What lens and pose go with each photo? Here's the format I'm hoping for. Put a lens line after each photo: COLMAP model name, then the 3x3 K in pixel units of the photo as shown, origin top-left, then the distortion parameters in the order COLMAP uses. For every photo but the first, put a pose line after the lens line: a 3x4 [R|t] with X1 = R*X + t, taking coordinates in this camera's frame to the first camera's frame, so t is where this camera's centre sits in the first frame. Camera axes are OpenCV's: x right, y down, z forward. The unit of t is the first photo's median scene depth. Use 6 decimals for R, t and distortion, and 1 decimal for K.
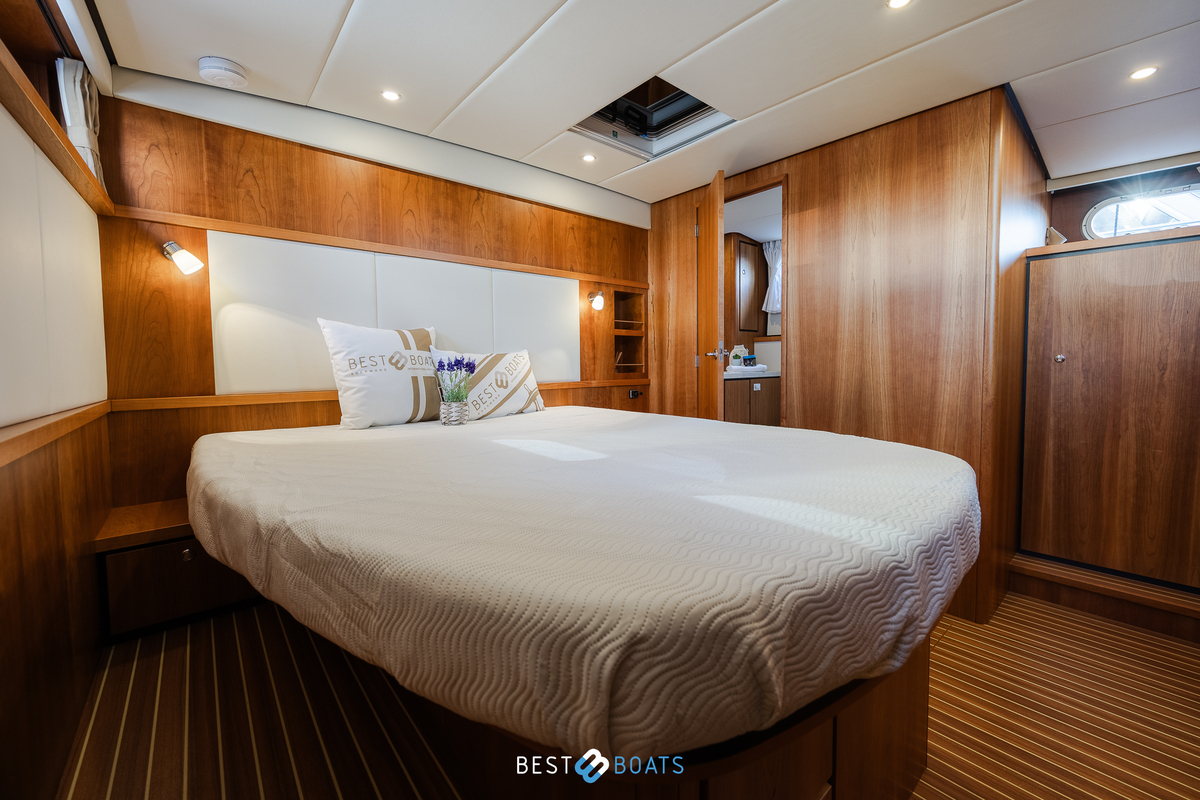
lens RADIAL K [[479.7, 0, 634.8], [0, 479.7, 383.2], [0, 0, 1]] dist [0.004590, -0.000794]
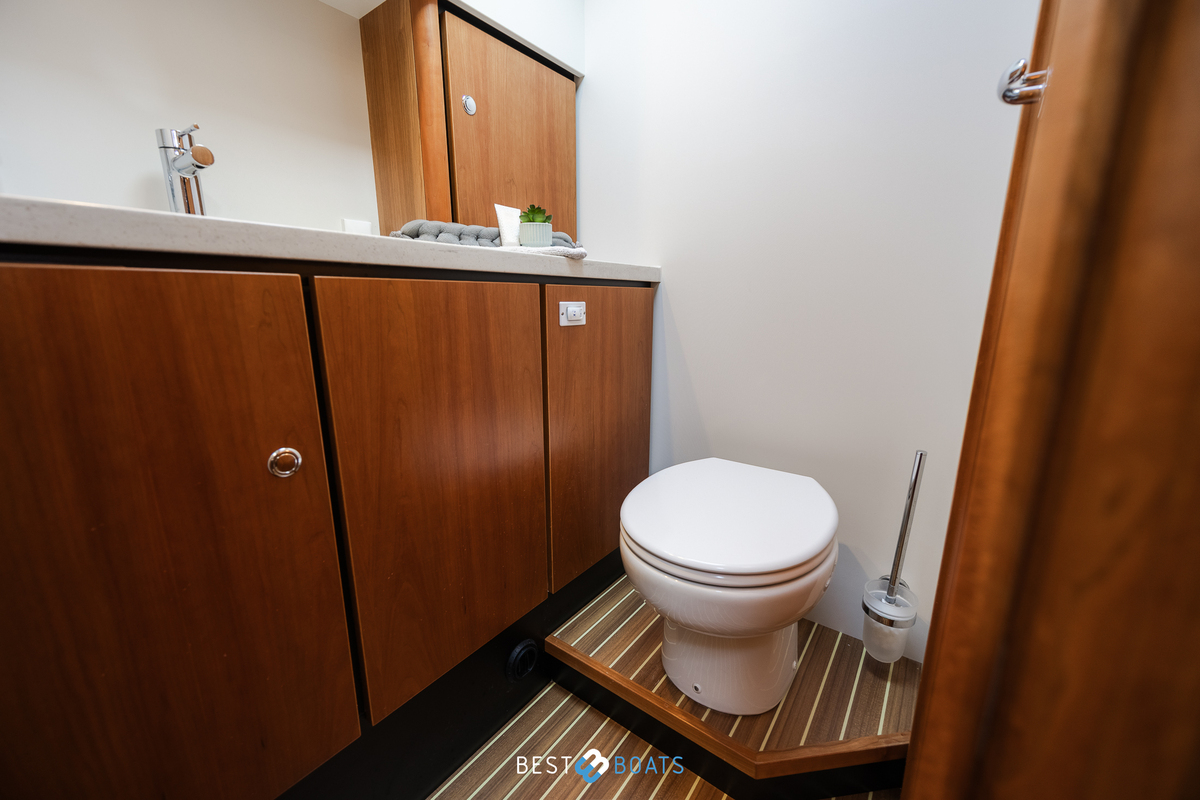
lens RADIAL K [[463.0, 0, 598.1], [0, 463.0, 401.8], [0, 0, 1]] dist [0.004466, -0.001205]
pose [[0.981799, -0.031297, 0.187328, 0.308099], [-0.000986, 0.985476, 0.169810, 0.018002], [-0.189922, -0.166904, 0.967509, 1.036765]]
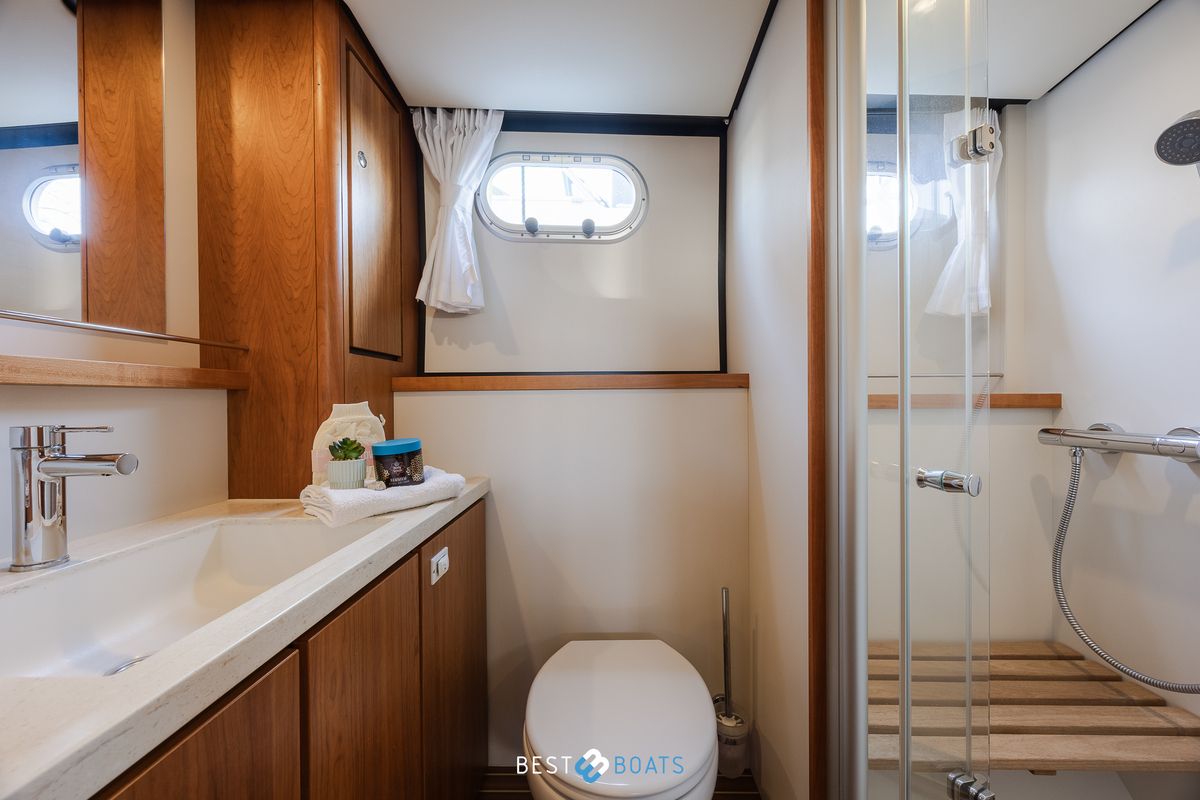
lens RADIAL K [[463.0, 0, 601.1], [0, 463.0, 401.4], [0, 0, 1]] dist [0.004466, -0.001205]
pose [[0.692267, 0.003565, 0.721633, 0.187685], [0.027980, 0.999103, -0.031777, -0.101203], [-0.721099, 0.042190, 0.691546, 1.072905]]
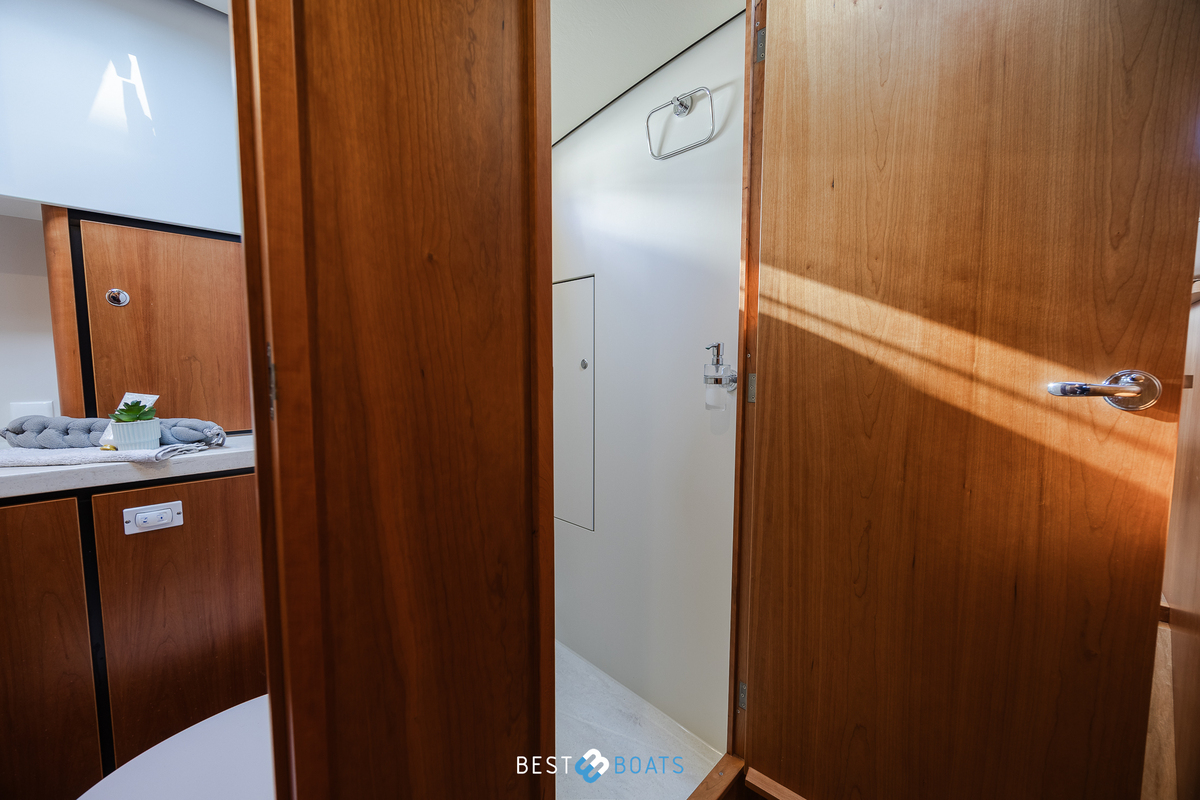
lens RADIAL K [[463.0, 0, 604.2], [0, 463.0, 393.8], [0, 0, 1]] dist [0.004466, -0.001205]
pose [[0.998641, 0.007827, 0.051518, 0.678231], [-0.009009, 0.999701, 0.022752, -0.092004], [-0.051324, -0.023185, 0.998413, 1.055519]]
